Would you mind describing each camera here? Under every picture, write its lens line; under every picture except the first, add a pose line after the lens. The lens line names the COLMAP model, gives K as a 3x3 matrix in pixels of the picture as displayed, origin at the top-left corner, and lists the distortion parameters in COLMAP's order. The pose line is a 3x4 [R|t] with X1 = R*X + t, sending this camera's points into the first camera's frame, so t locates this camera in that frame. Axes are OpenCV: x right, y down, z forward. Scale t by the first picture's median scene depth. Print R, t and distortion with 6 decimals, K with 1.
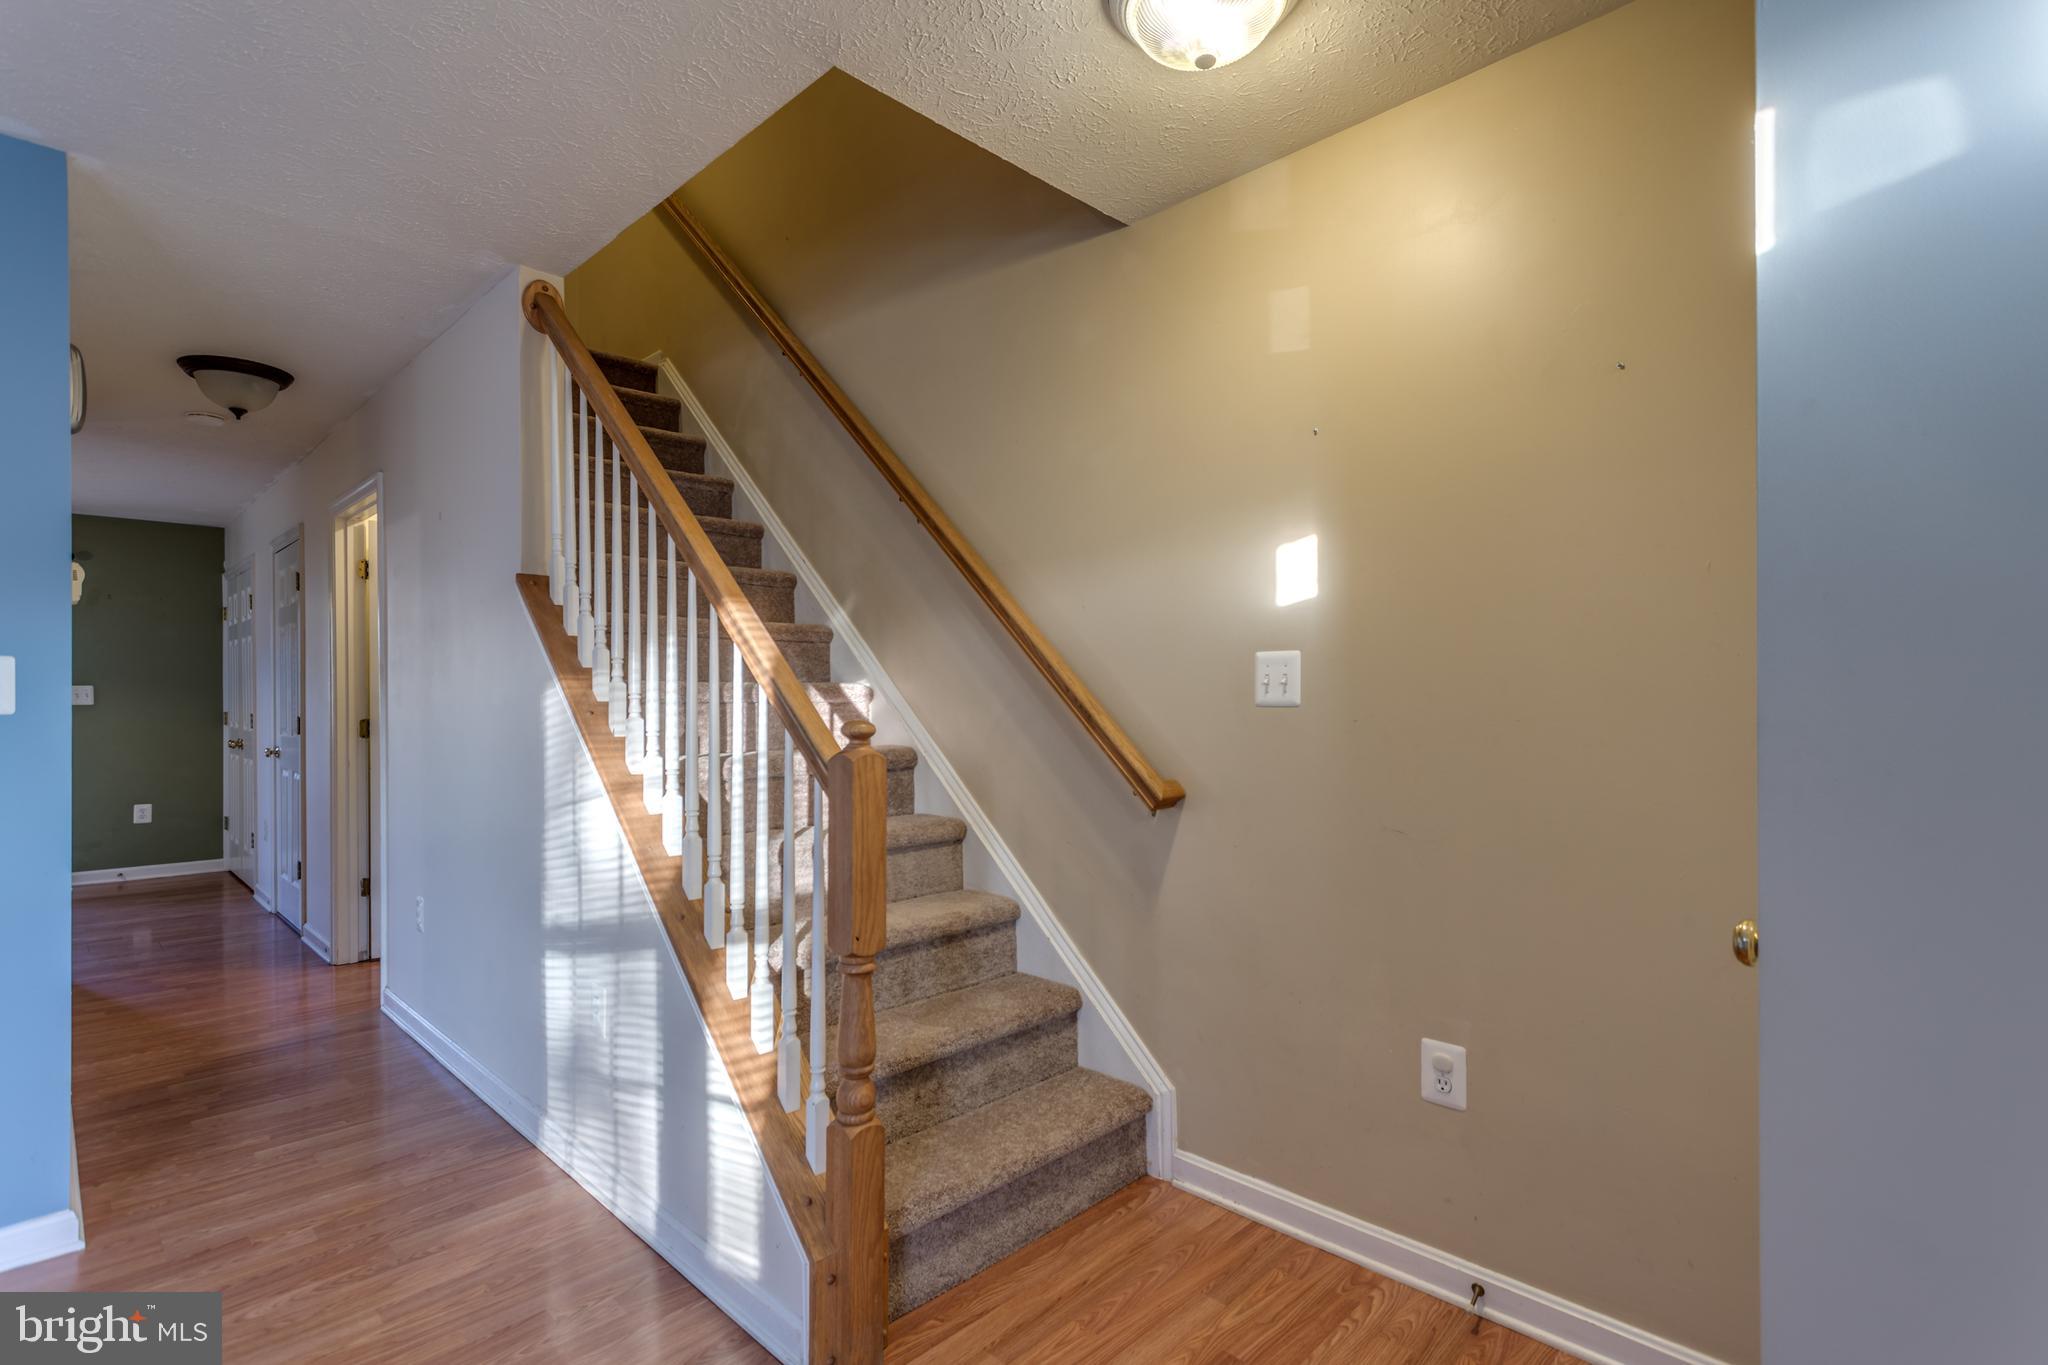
lens RADIAL K [[964.8, 0, 1025.7], [0, 964.8, 696.1], [0, 0, 1]] dist [0.002349, 0.002576]
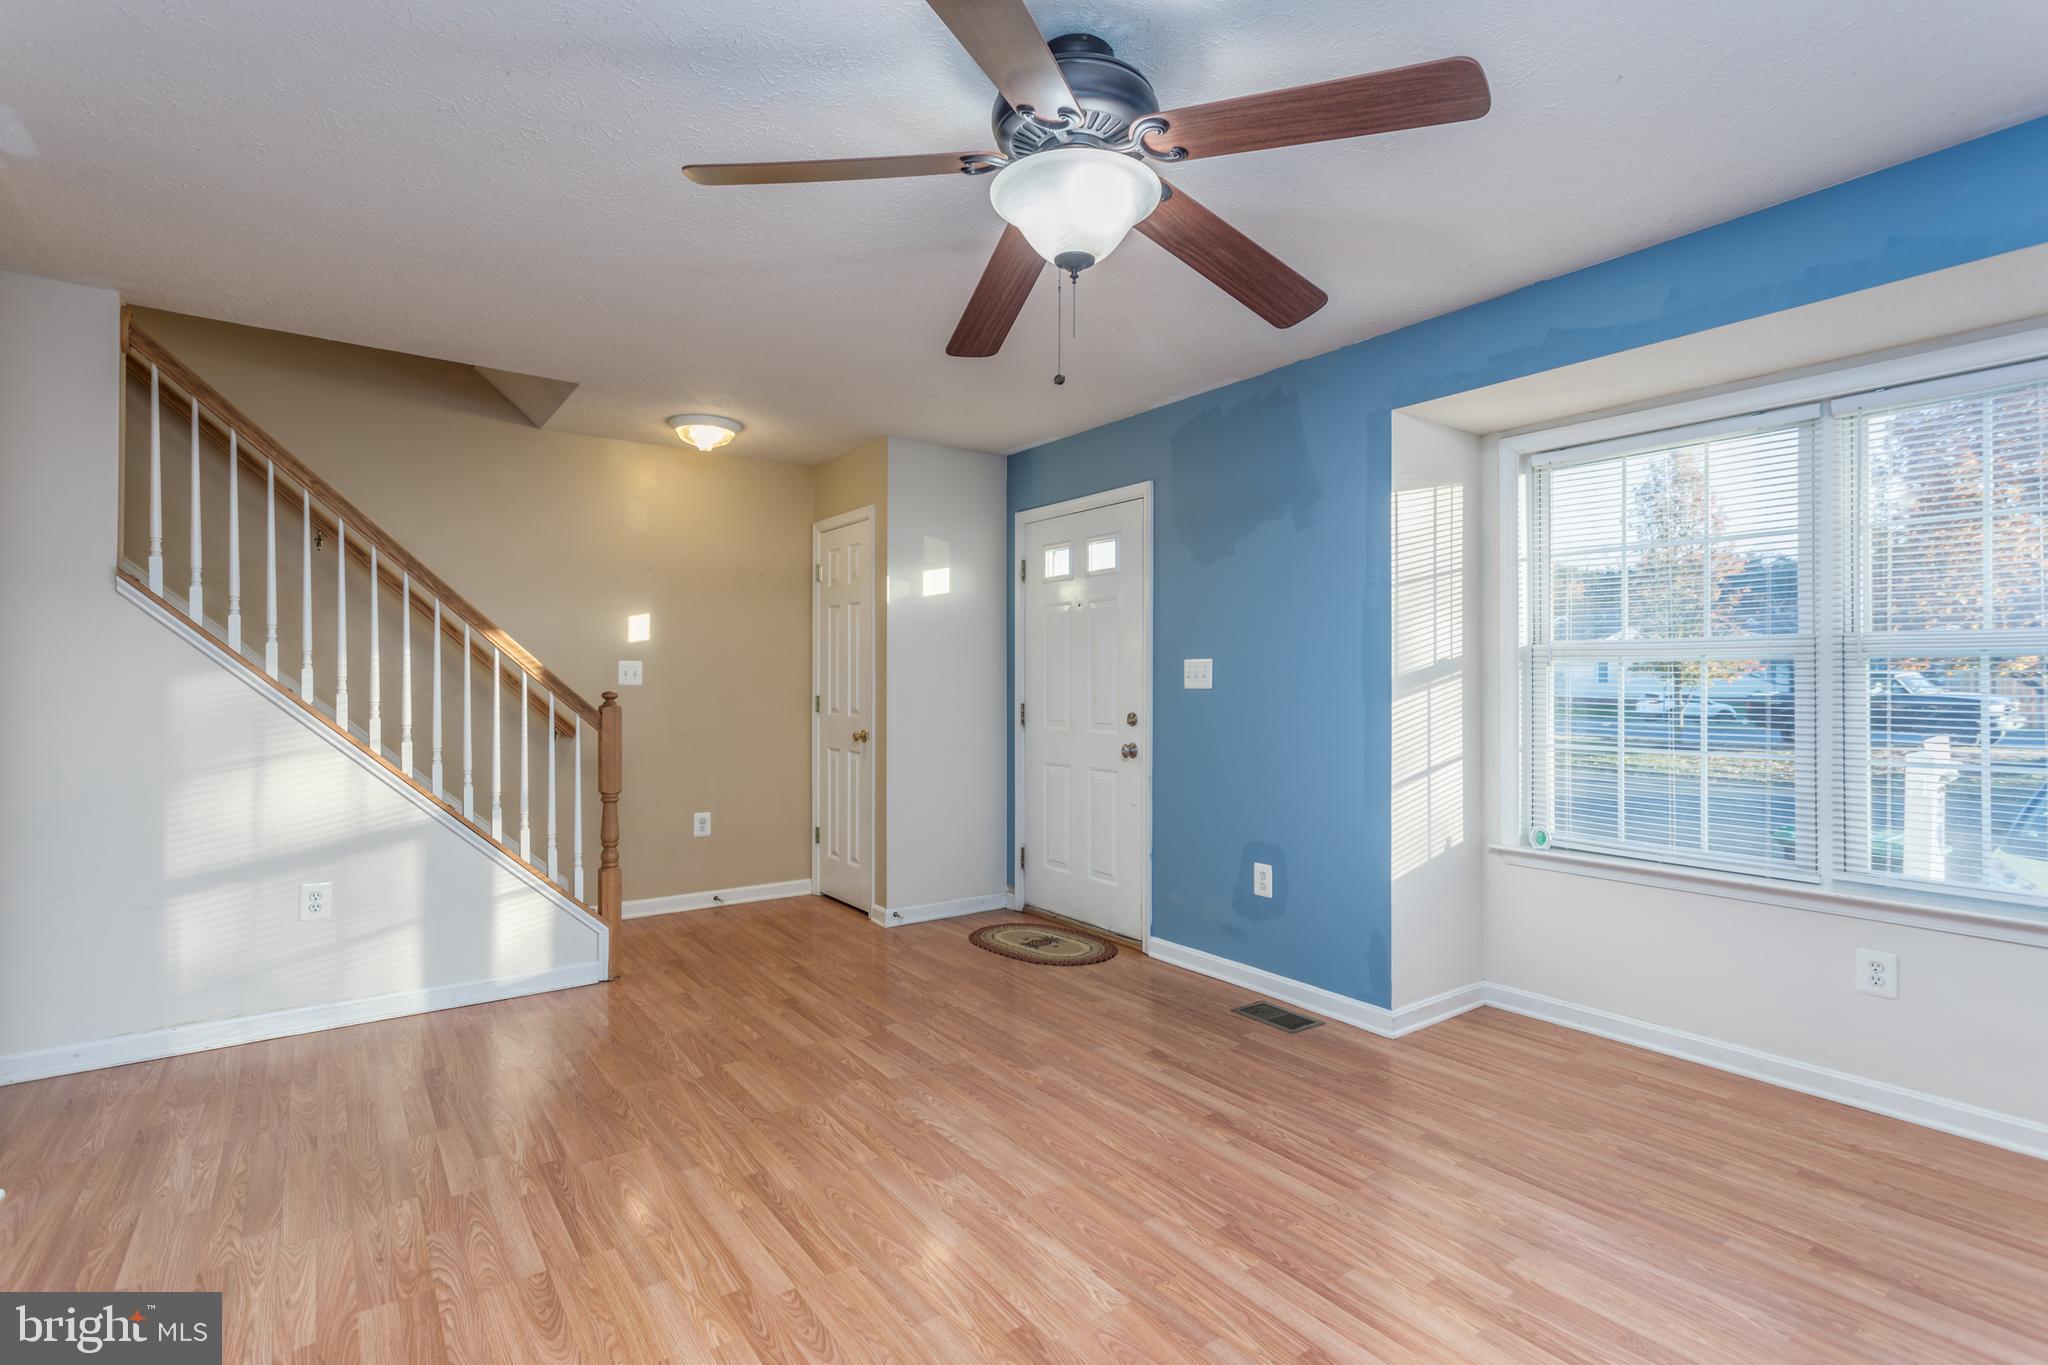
lens RADIAL K [[964.8, 0, 1019.6], [0, 964.8, 681.9], [0, 0, 1]] dist [0.002349, 0.002576]
pose [[0.170561, 0.002677, 0.985344, -1.790446], [-0.003116, 0.999993, -0.002177, 0.004700], [-0.985342, -0.002699, 0.170568, -0.268584]]
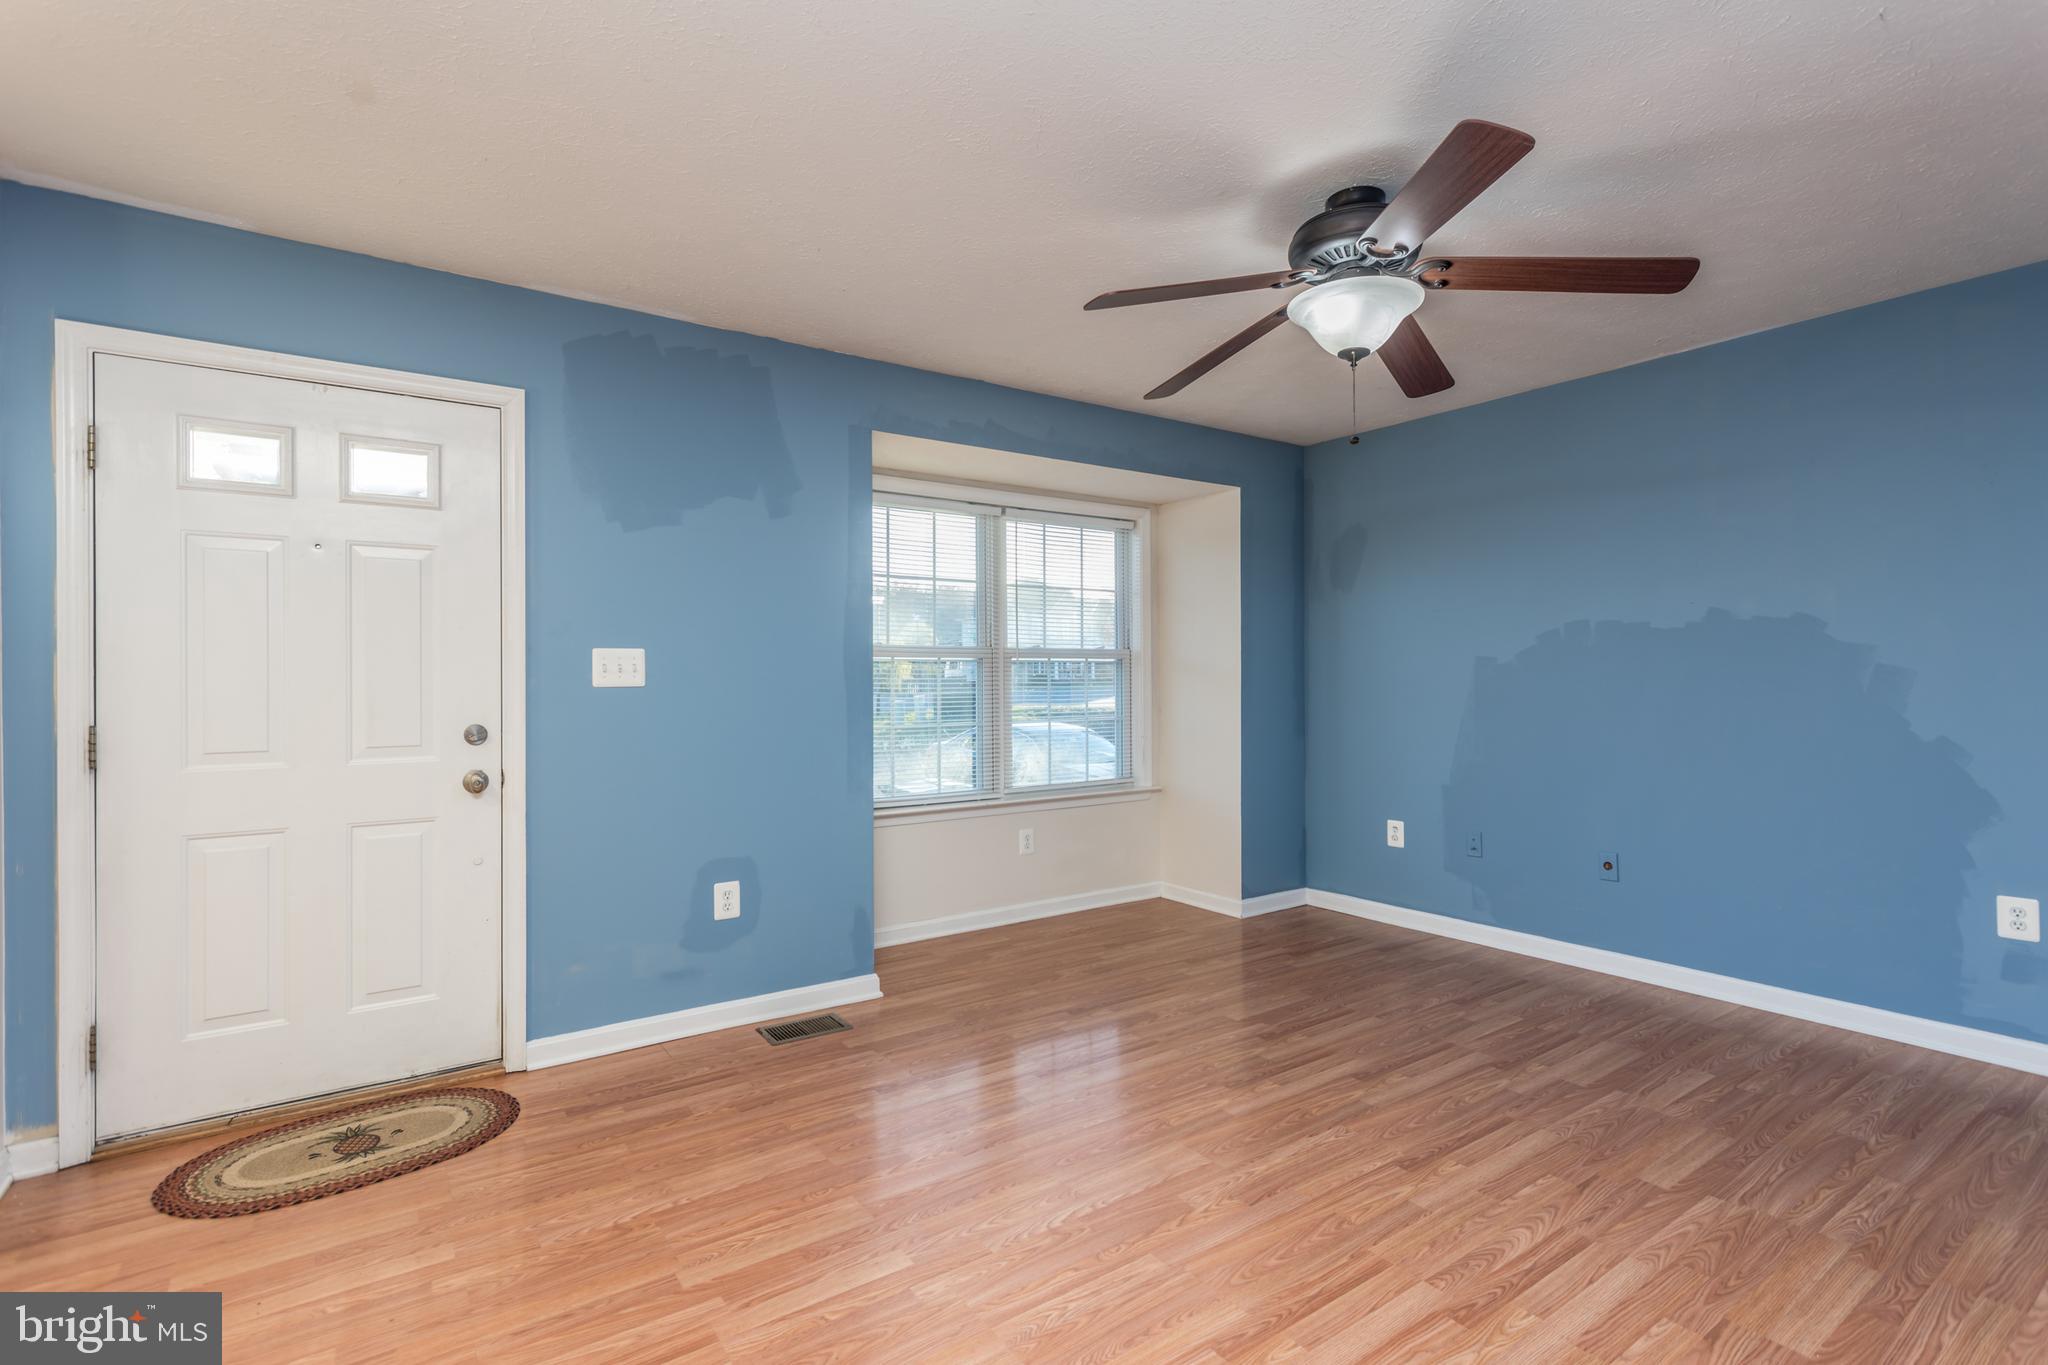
lens RADIAL K [[964.8, 0, 1020.6], [0, 964.8, 688.6], [0, 0, 1]] dist [0.002349, 0.002576]
pose [[-0.981949, 0.007069, 0.189011, -0.768949], [0.008853, 0.999924, 0.008596, 0.008584], [-0.188936, 0.010114, -0.981937, 1.002488]]
